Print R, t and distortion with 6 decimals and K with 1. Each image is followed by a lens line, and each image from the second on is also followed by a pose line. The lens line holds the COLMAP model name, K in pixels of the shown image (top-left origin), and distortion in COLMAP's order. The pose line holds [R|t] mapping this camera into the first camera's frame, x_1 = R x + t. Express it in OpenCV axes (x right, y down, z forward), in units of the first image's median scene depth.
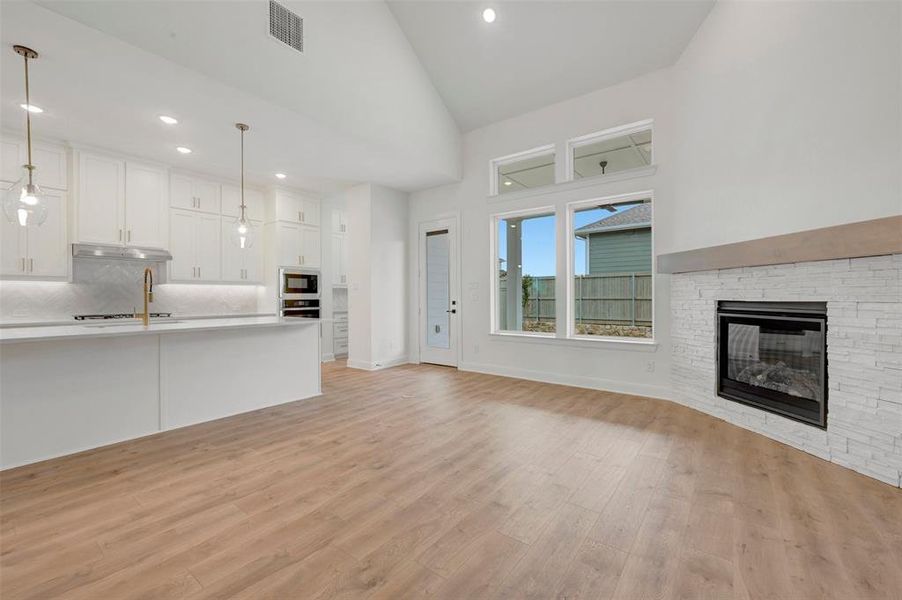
lens RADIAL K [[371.3, 0, 453.5], [0, 371.3, 300.4], [0, 0, 1]] dist [0.002646, -0.000533]
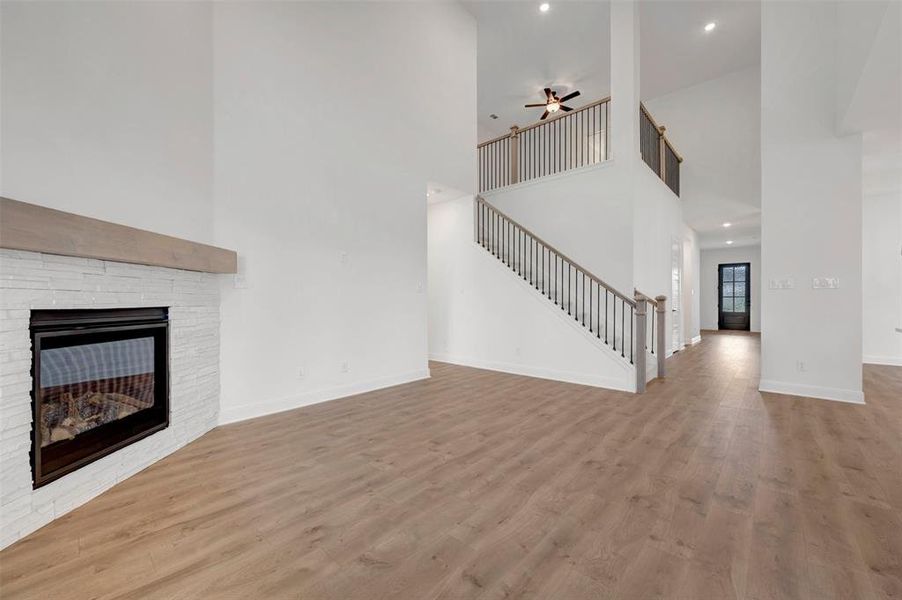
lens RADIAL K [[371.3, 0, 460.2], [0, 371.3, 303.5], [0, 0, 1]] dist [0.002646, -0.000533]
pose [[-0.997329, 0.006375, 0.072756, 0.057848], [0.007974, 0.999732, 0.021719, -0.013699], [-0.072598, 0.022241, -0.997113, 1.328433]]
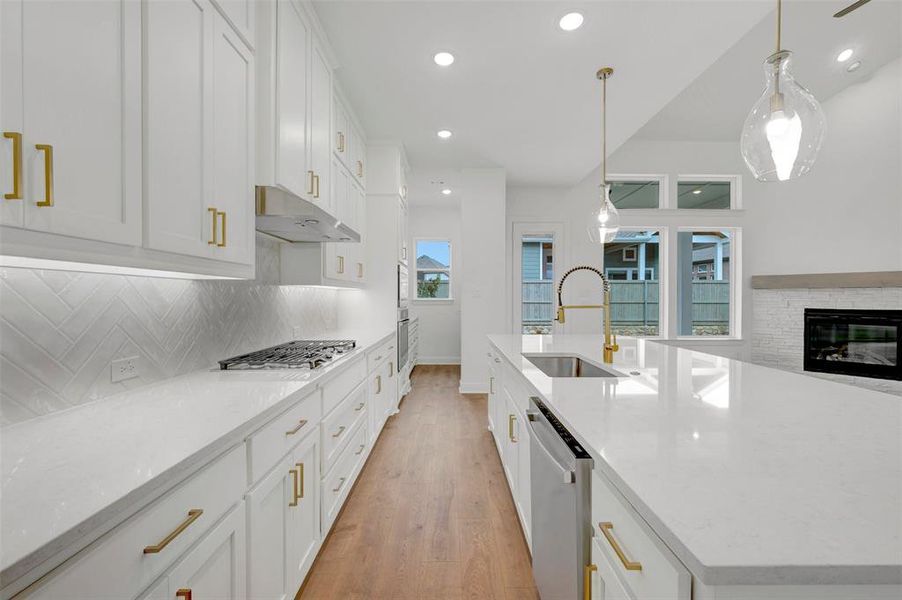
lens RADIAL K [[371.3, 0, 453.8], [0, 371.3, 300.6], [0, 0, 1]] dist [0.002646, -0.000533]
pose [[0.793303, -0.000021, 0.608827, -1.229163], [0.000232, 1.000000, -0.000267, -0.028479], [-0.608827, 0.000353, 0.793303, 0.596191]]
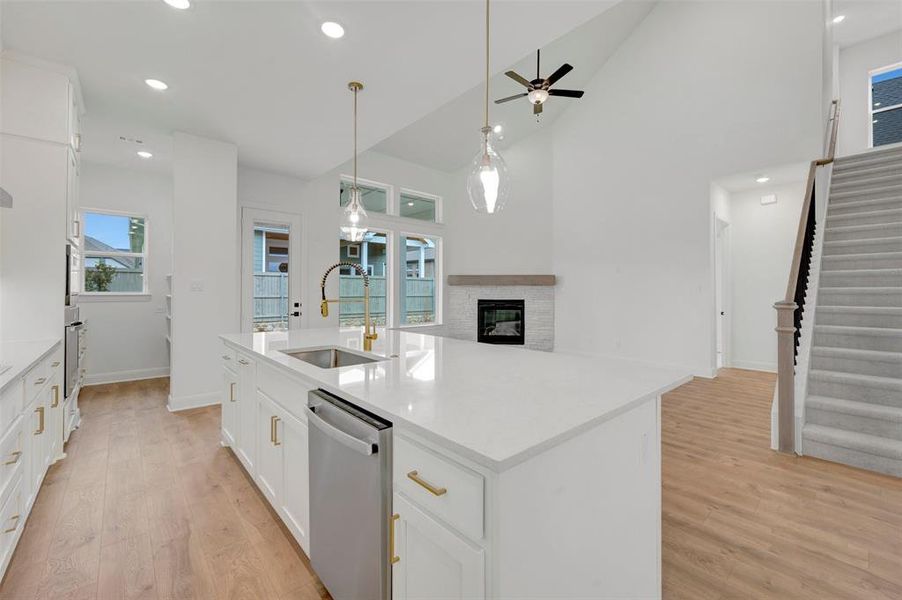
lens RADIAL K [[371.3, 0, 457.9], [0, 371.3, 290.1], [0, 0, 1]] dist [0.002646, -0.000533]
pose [[0.197218, 0.009412, 0.980314, -1.272081], [0.005470, 0.999928, -0.010701, -0.028520], [-0.980344, 0.007473, 0.197153, 0.619099]]
